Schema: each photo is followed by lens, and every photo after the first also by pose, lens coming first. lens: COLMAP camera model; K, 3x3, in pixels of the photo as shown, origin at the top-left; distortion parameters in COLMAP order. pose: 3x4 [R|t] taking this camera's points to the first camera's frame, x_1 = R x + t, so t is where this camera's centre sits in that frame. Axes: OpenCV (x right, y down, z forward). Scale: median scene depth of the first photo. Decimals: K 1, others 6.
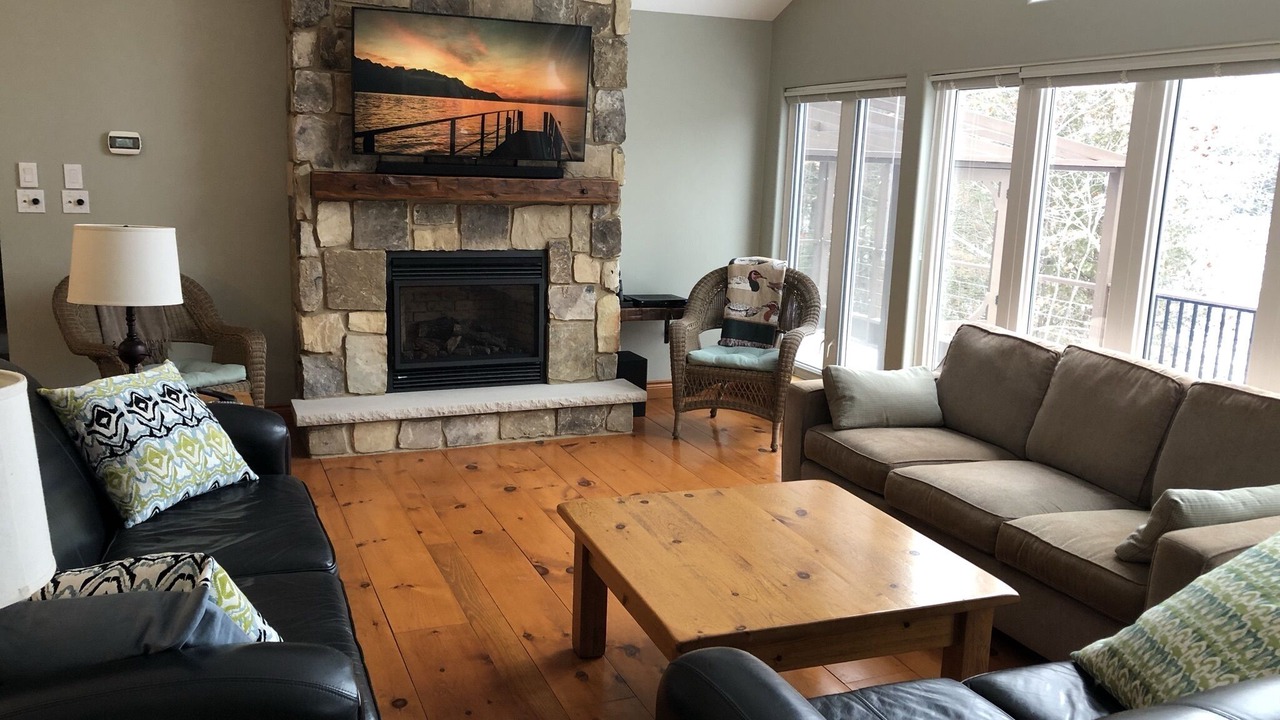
lens RADIAL K [[1043.3, 0, 641.6], [0, 1043.3, 359.1], [0, 0, 1]] dist [0.060621, -0.020939]
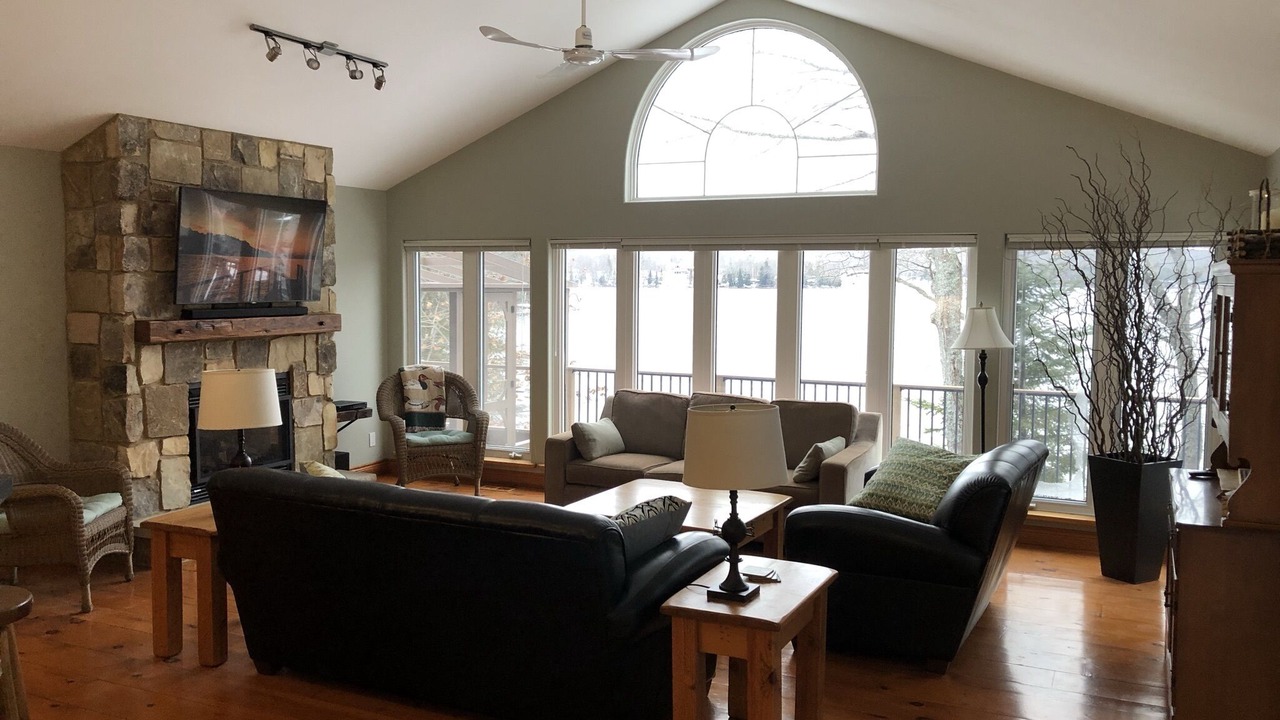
lens RADIAL K [[1043.3, 0, 639.8], [0, 1043.3, 361.0], [0, 0, 1]] dist [0.060621, -0.020939]
pose [[0.738488, -0.080519, 0.669442, -0.658544], [0.145580, 0.988467, -0.041704, -0.004865], [-0.658363, 0.128255, 0.741693, -0.214727]]
